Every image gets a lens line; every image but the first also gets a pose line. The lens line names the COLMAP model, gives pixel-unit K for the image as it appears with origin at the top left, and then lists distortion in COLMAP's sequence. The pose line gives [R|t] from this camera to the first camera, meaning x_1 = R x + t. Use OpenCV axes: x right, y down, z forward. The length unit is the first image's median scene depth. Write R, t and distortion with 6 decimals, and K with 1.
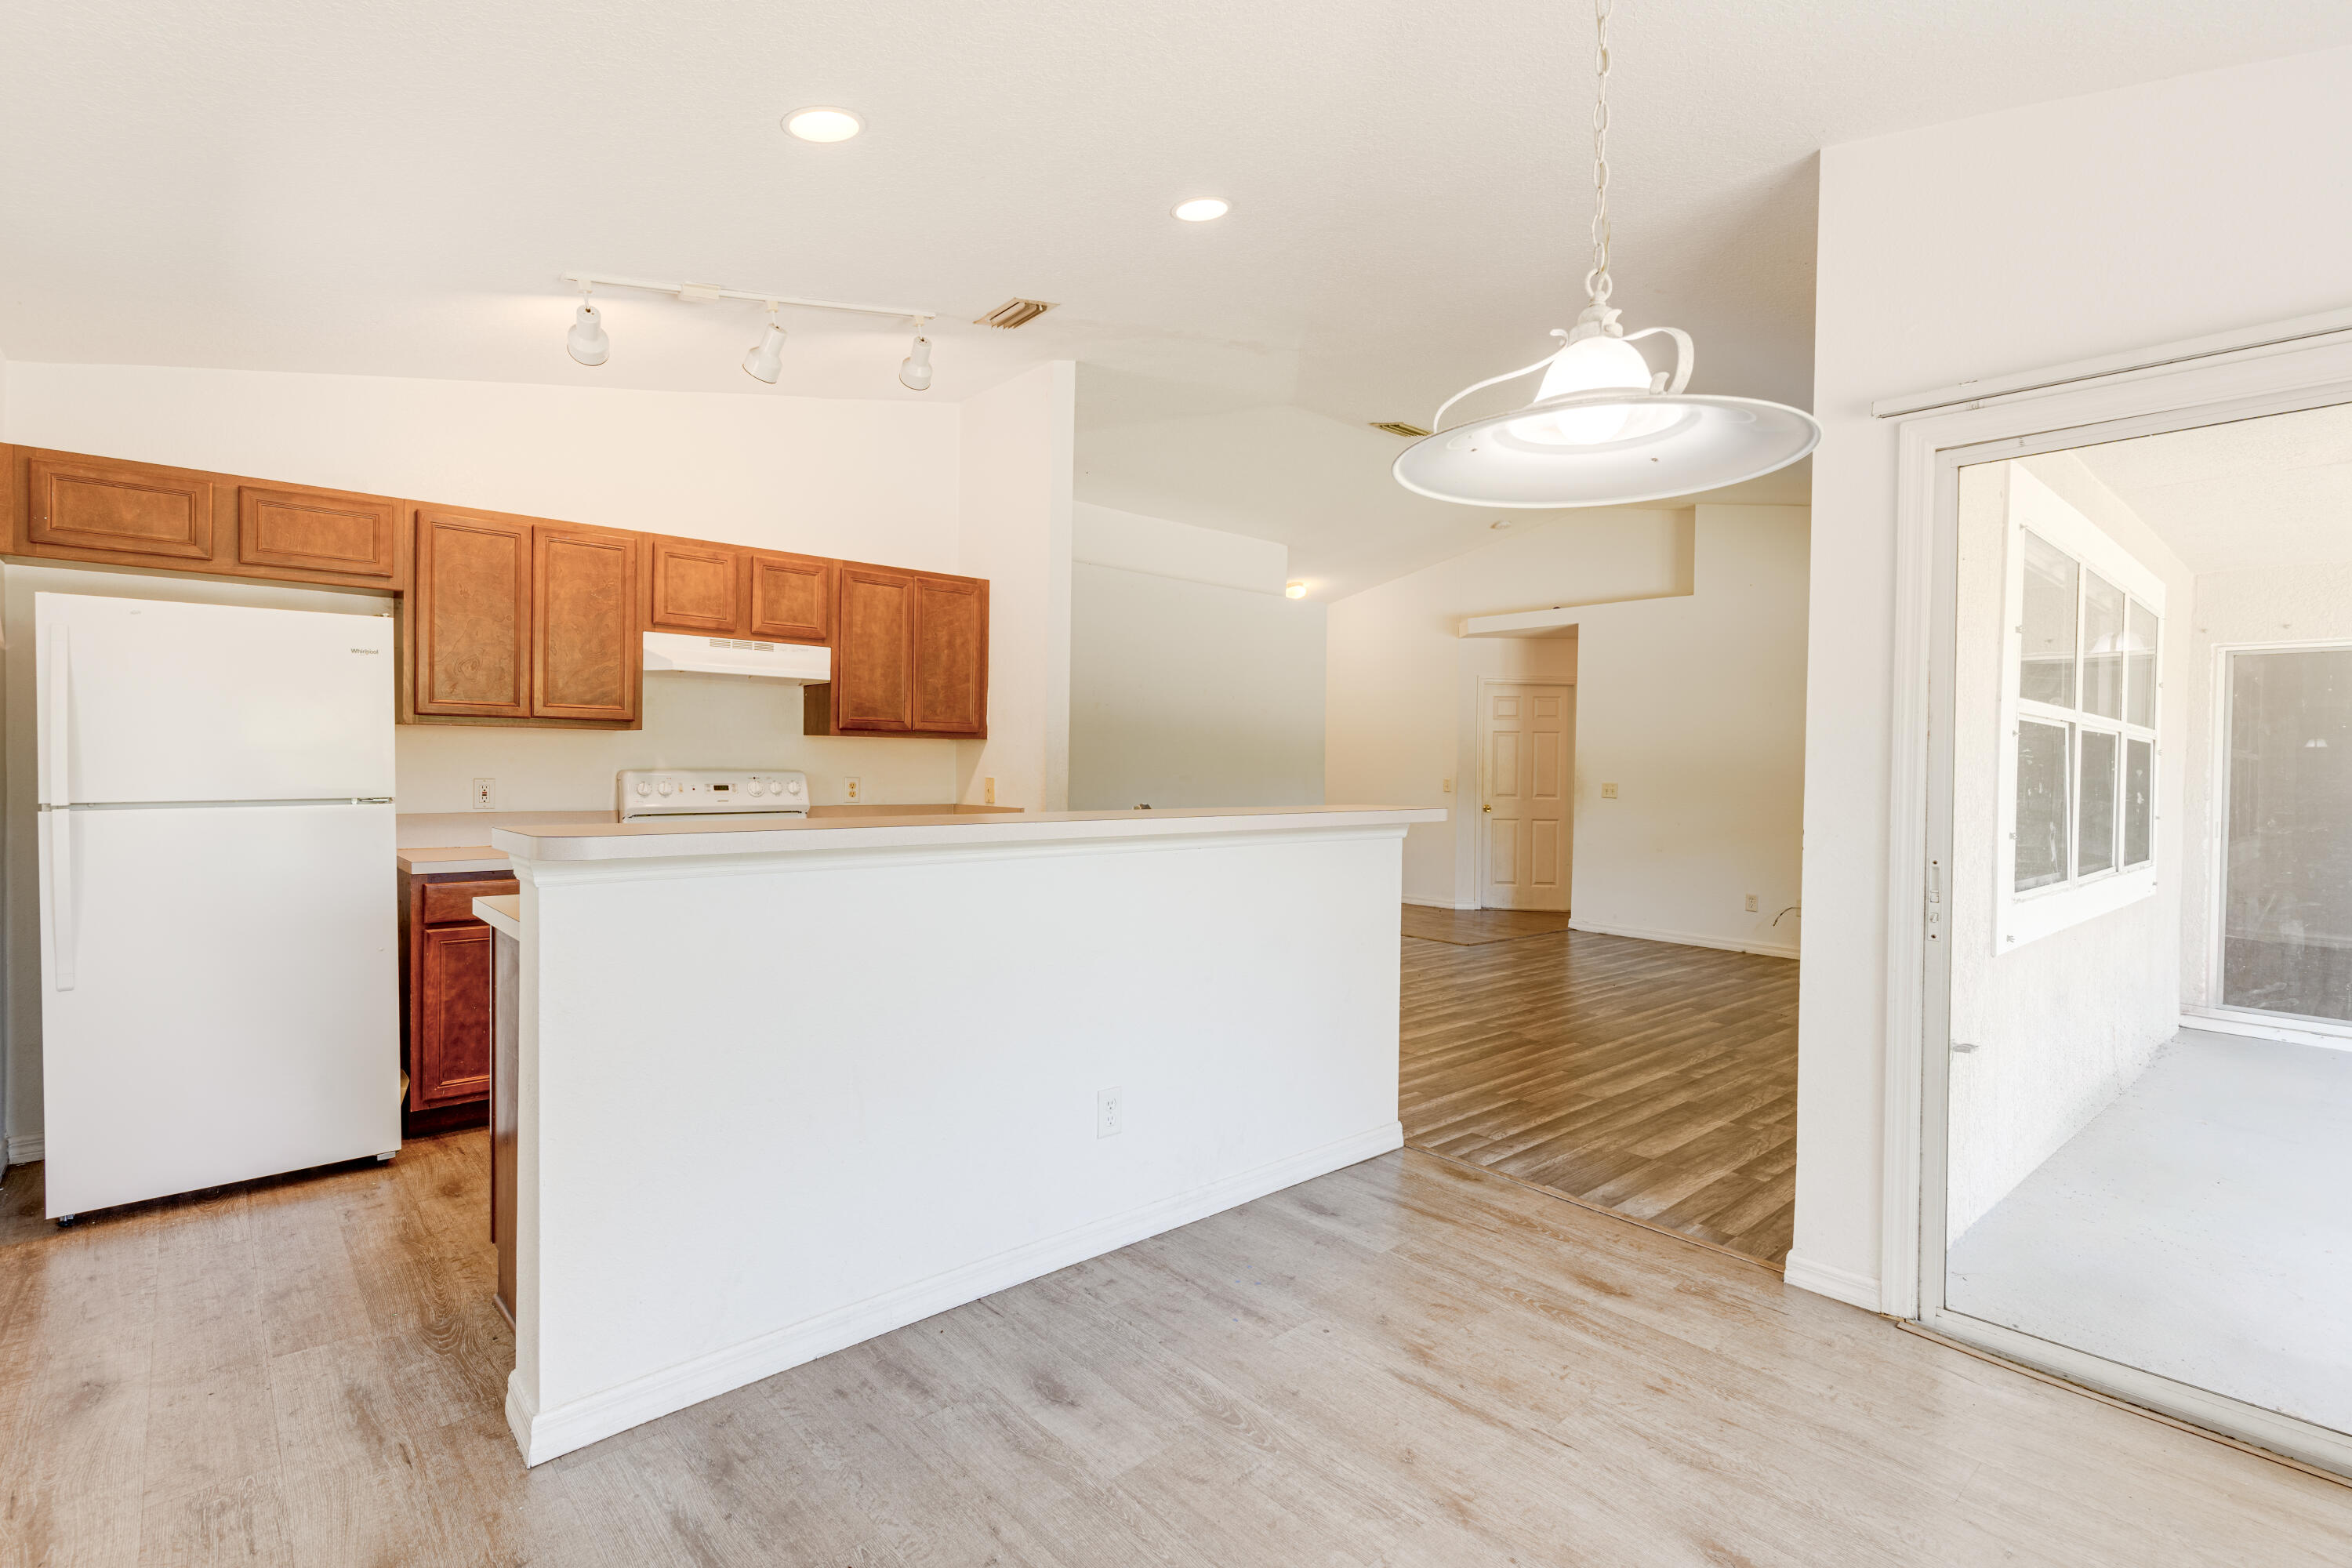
lens RADIAL K [[1117.9, 0, 1168.6], [0, 1117.9, 780.6], [0, 0, 1]] dist [0.002351, 0.000848]
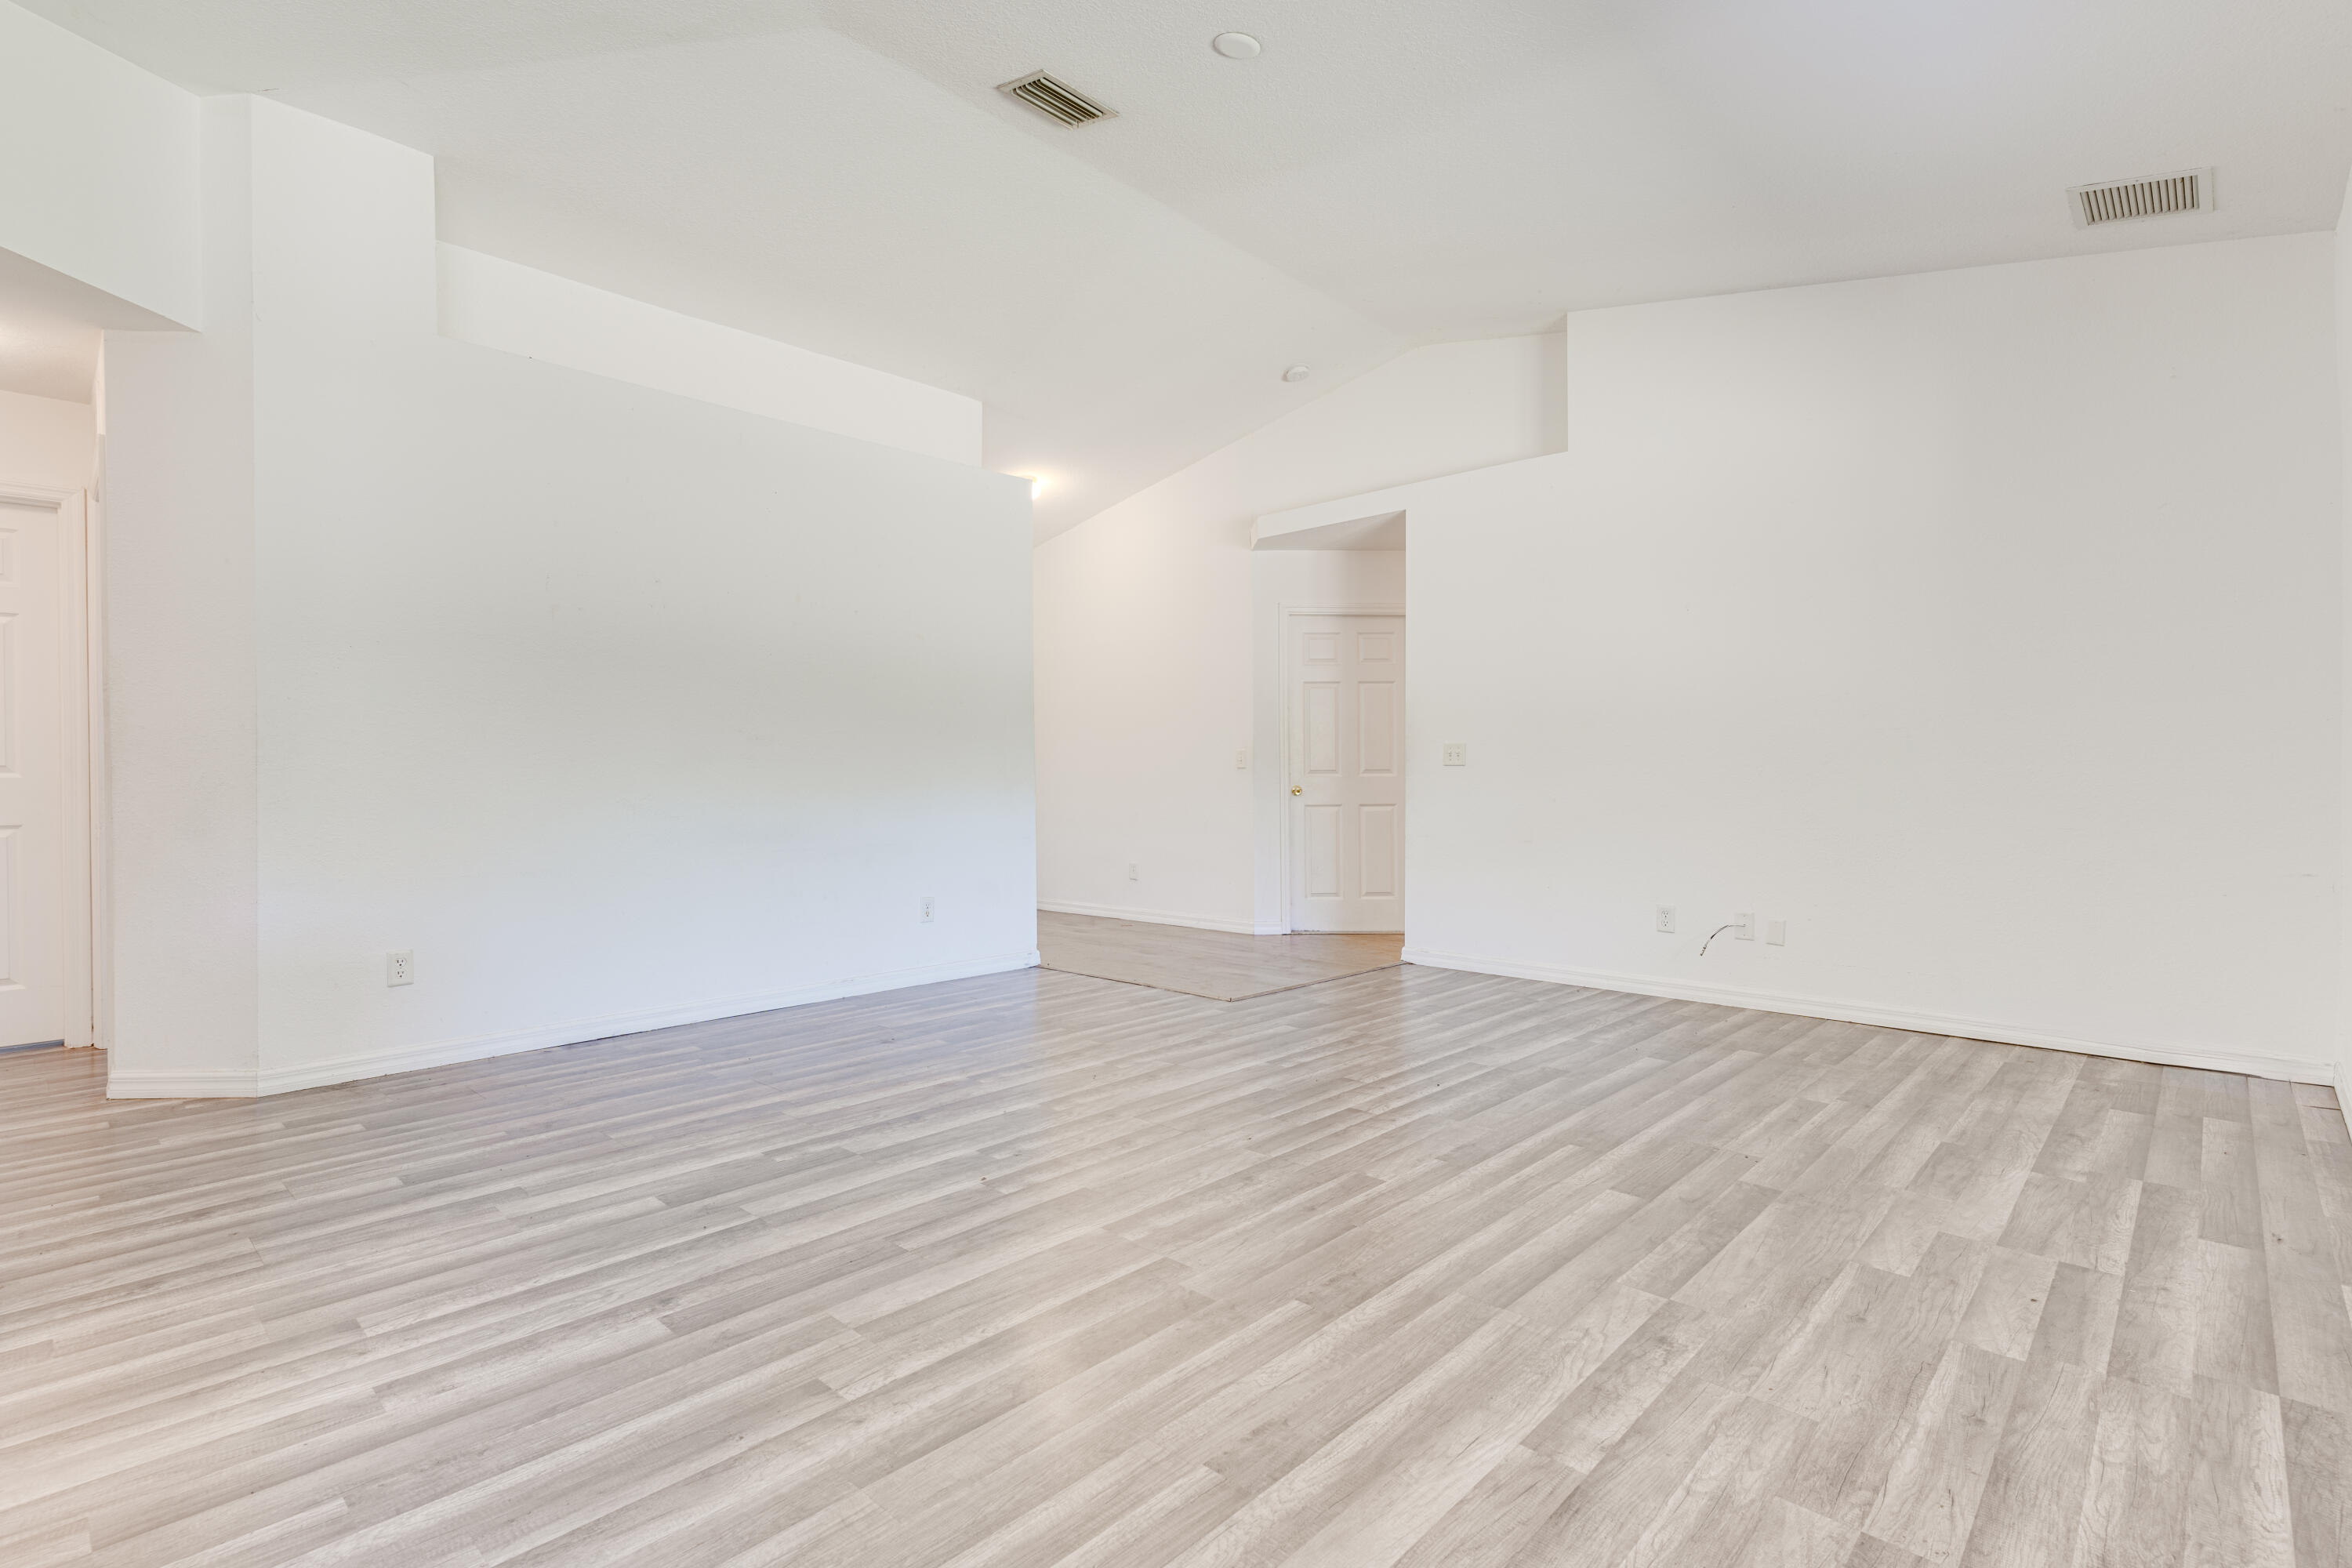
lens RADIAL K [[1117.9, 0, 1168.6], [0, 1117.9, 780.6], [0, 0, 1]] dist [0.002351, 0.000848]
pose [[0.996422, -0.019932, 0.082135, 0.166879], [0.020773, 0.999740, -0.009393, 0.026706], [-0.081927, 0.011066, 0.996577, 0.344046]]
